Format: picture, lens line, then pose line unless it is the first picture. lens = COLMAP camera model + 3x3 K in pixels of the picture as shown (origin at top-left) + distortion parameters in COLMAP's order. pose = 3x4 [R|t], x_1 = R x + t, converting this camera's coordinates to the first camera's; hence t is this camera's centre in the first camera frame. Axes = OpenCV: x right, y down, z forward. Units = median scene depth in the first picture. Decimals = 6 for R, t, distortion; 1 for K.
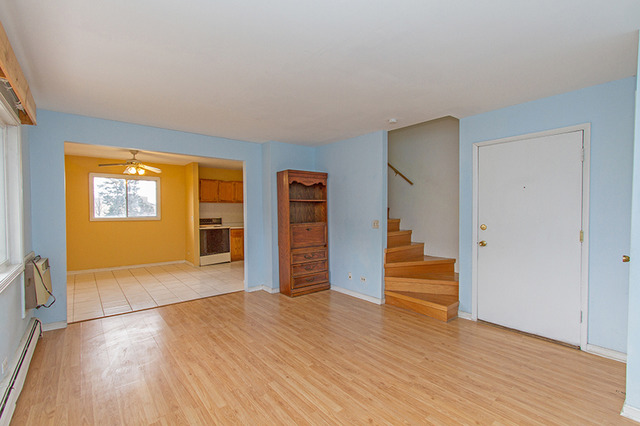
lens RADIAL K [[291.4, 0, 320.1], [0, 291.4, 215.6], [0, 0, 1]] dist [0.004661, -0.001008]
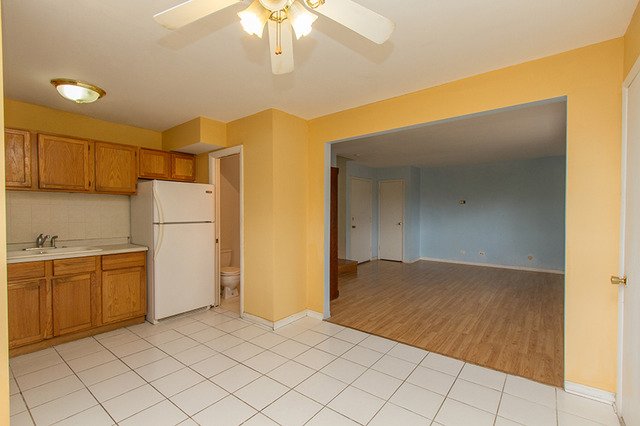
lens RADIAL K [[291.4, 0, 316.6], [0, 291.4, 220.0], [0, 0, 1]] dist [0.004661, -0.001008]
pose [[-0.207674, -0.024432, 0.977893, -1.104763], [0.022111, 0.999315, 0.029663, -0.015003], [-0.977948, 0.027783, -0.206992, 1.338336]]
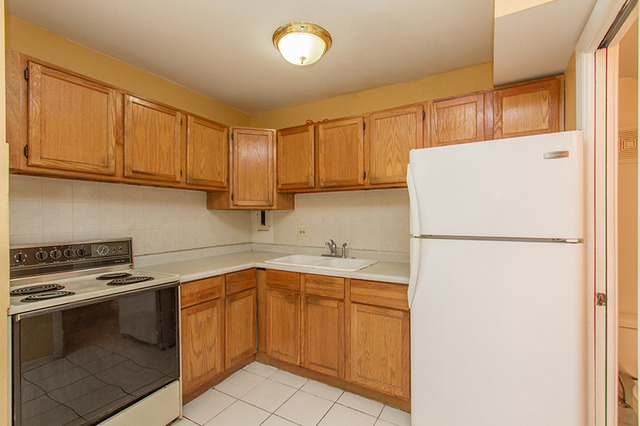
lens RADIAL K [[291.4, 0, 322.5], [0, 291.4, 216.2], [0, 0, 1]] dist [0.004661, -0.001008]
pose [[0.933755, 0.000576, 0.357913, -0.502145], [0.007591, 0.999742, -0.021414, -0.011477], [-0.357833, 0.022712, 0.933509, 1.272385]]
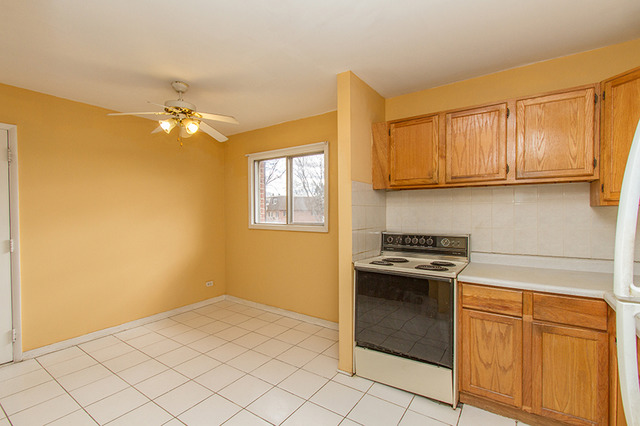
lens RADIAL K [[291.4, 0, 319.7], [0, 291.4, 216.0], [0, 0, 1]] dist [0.004661, -0.001008]
pose [[0.274295, 0.015712, -0.961517, -0.162561], [-0.013521, 0.999831, 0.012481, -0.027227], [0.961551, 0.009577, 0.274461, 1.427983]]
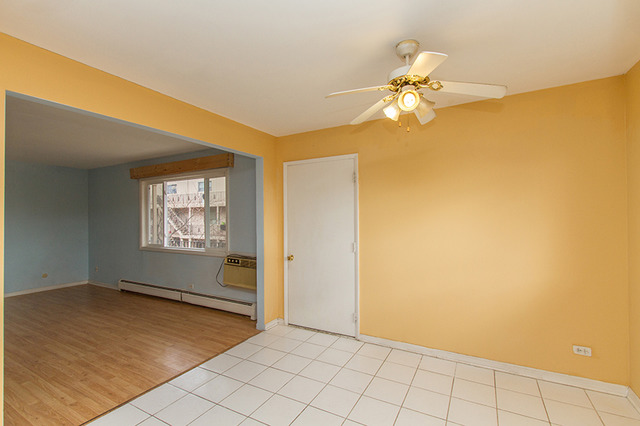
lens RADIAL K [[291.4, 0, 321.8], [0, 291.4, 217.2], [0, 0, 1]] dist [0.004661, -0.001008]
pose [[-0.928180, 0.006648, -0.372072, -0.549897], [0.000649, 0.999868, 0.016245, -0.042711], [0.372131, 0.014837, -0.928062, 1.670310]]
